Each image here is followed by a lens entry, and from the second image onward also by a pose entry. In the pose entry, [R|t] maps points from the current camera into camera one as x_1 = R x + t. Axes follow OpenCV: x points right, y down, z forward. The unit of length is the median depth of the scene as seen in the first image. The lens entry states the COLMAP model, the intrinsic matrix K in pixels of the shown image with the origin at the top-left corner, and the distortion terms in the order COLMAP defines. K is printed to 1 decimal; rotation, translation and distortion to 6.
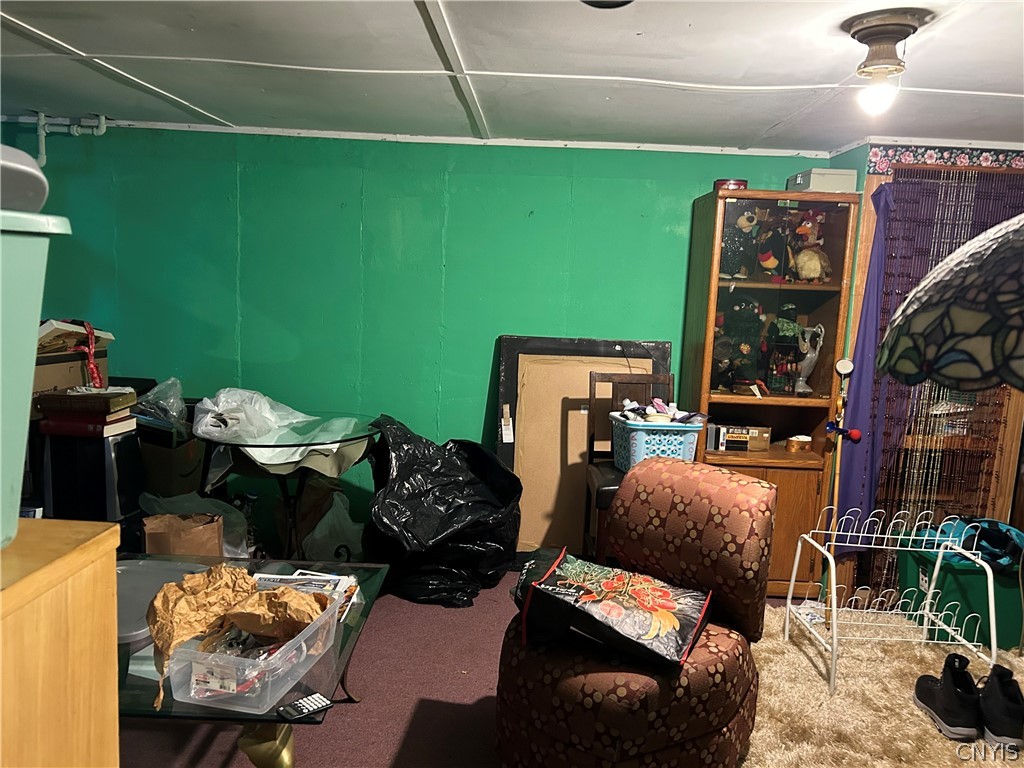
lens RADIAL K [[765.8, 0, 511.2], [0, 765.8, 373.3], [0, 0, 1]] dist [0.052694, -0.062538]
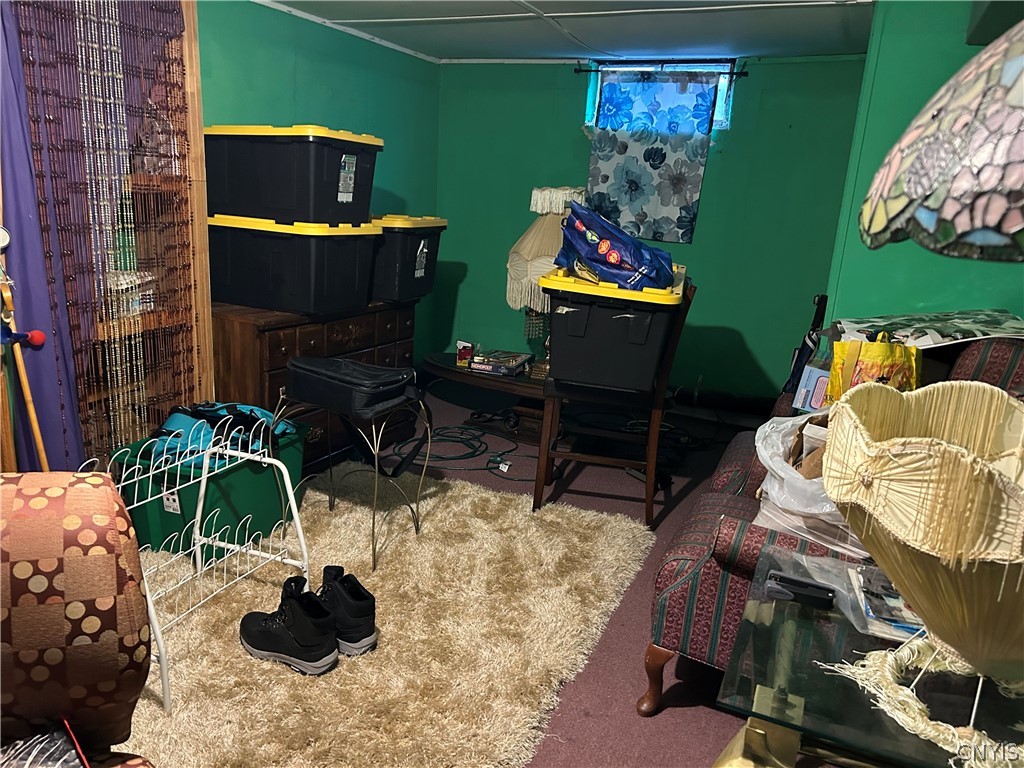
lens RADIAL K [[774.0, 0, 512.0], [0, 774.0, 384.0], [0, 0, 1]] dist [0.031779, -0.000556]
pose [[0.384011, -0.260486, 0.885823, -0.020195], [0.075622, 0.965030, 0.250995, -0.030435], [-0.920227, -0.029397, 0.390280, 0.464533]]
